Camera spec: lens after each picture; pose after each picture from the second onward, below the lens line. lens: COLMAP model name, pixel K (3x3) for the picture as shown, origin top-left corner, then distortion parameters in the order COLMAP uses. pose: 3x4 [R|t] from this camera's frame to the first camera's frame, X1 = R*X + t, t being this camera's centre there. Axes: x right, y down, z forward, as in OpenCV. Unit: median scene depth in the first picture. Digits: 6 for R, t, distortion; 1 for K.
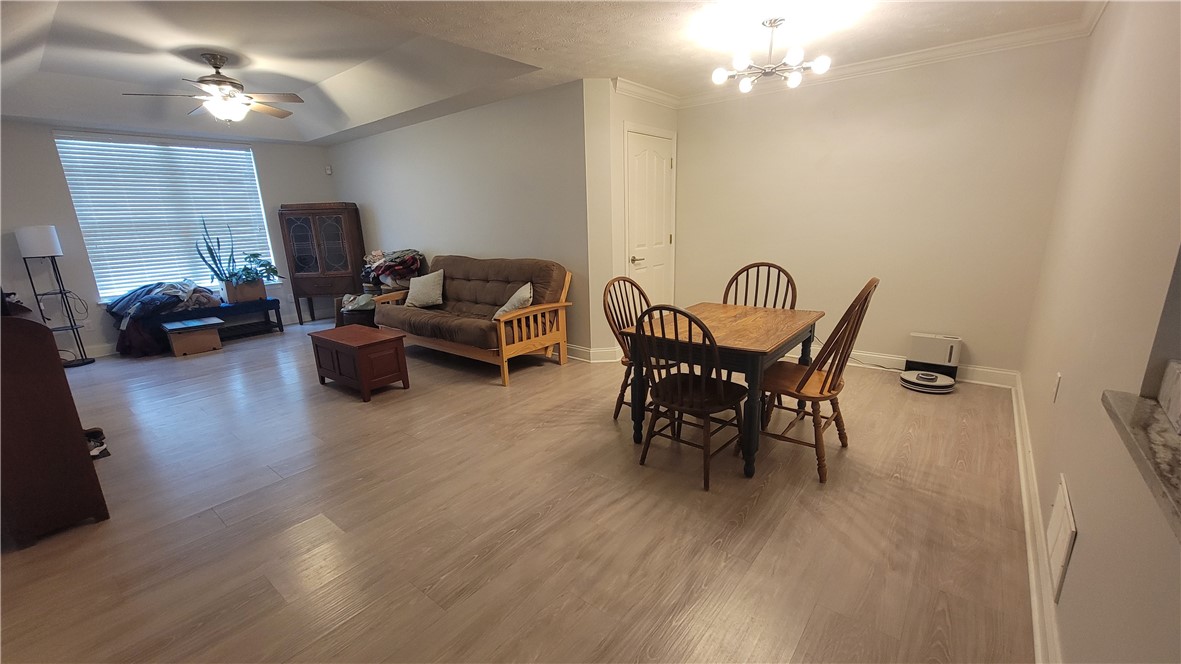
lens RADIAL K [[477.6, 0, 580.3], [0, 477.6, 341.0], [0, 0, 1]] dist [-0.006078, 0.000506]
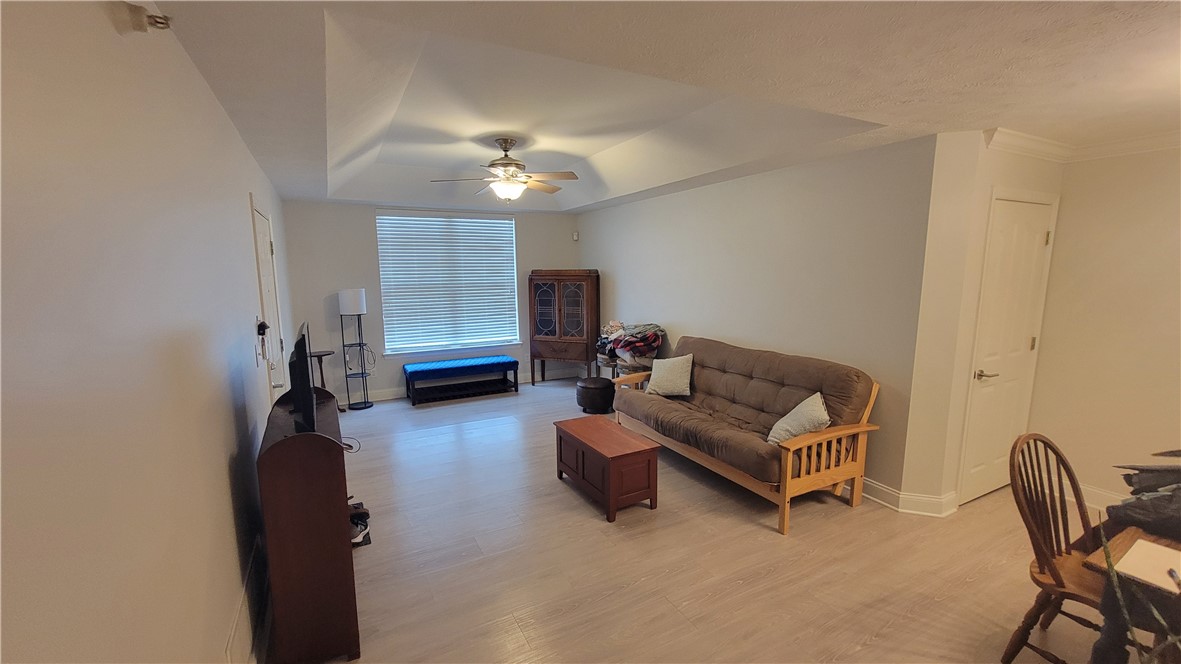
lens RADIAL K [[477.6, 0, 580.0], [0, 477.6, 337.4], [0, 0, 1]] dist [-0.006078, 0.000506]
pose [[0.919201, 0.081925, -0.385172, -0.167641], [-0.120884, 0.989597, -0.078003, -0.102111], [0.374775, 0.118262, 0.919542, 0.140152]]
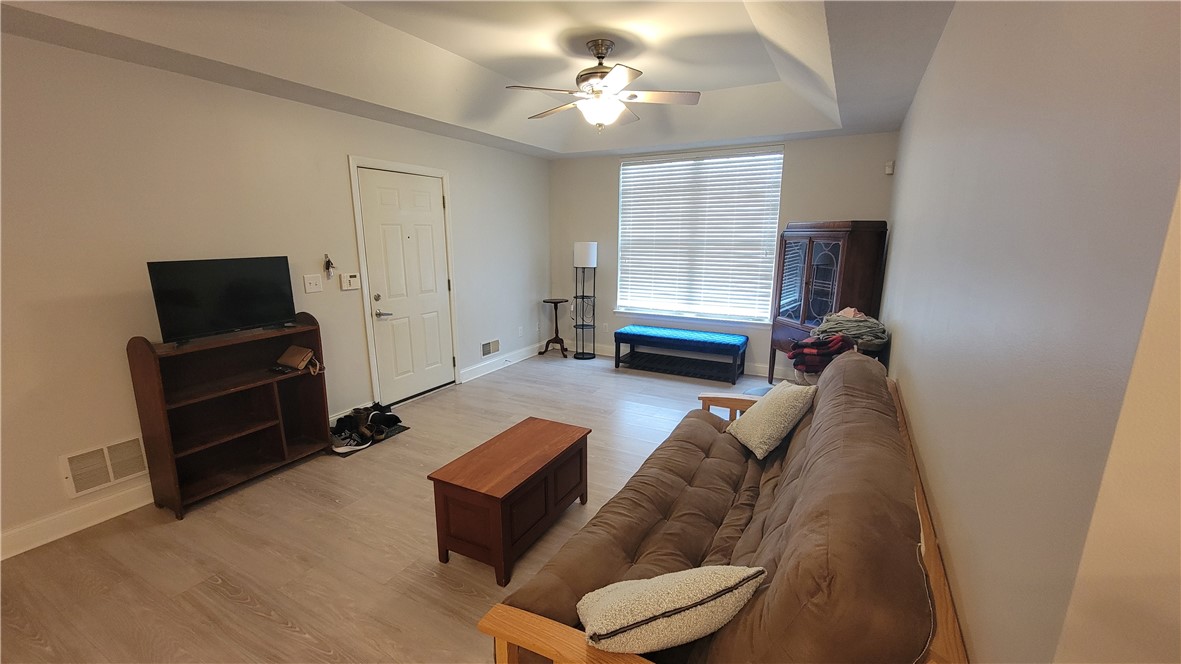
lens RADIAL K [[477.6, 0, 588.7], [0, 477.6, 335.8], [0, 0, 1]] dist [-0.006078, 0.000506]
pose [[0.181943, 0.236606, -0.954418, 0.078745], [-0.251843, 0.949457, 0.187367, -0.257207], [0.950511, 0.206273, 0.232335, 0.813430]]
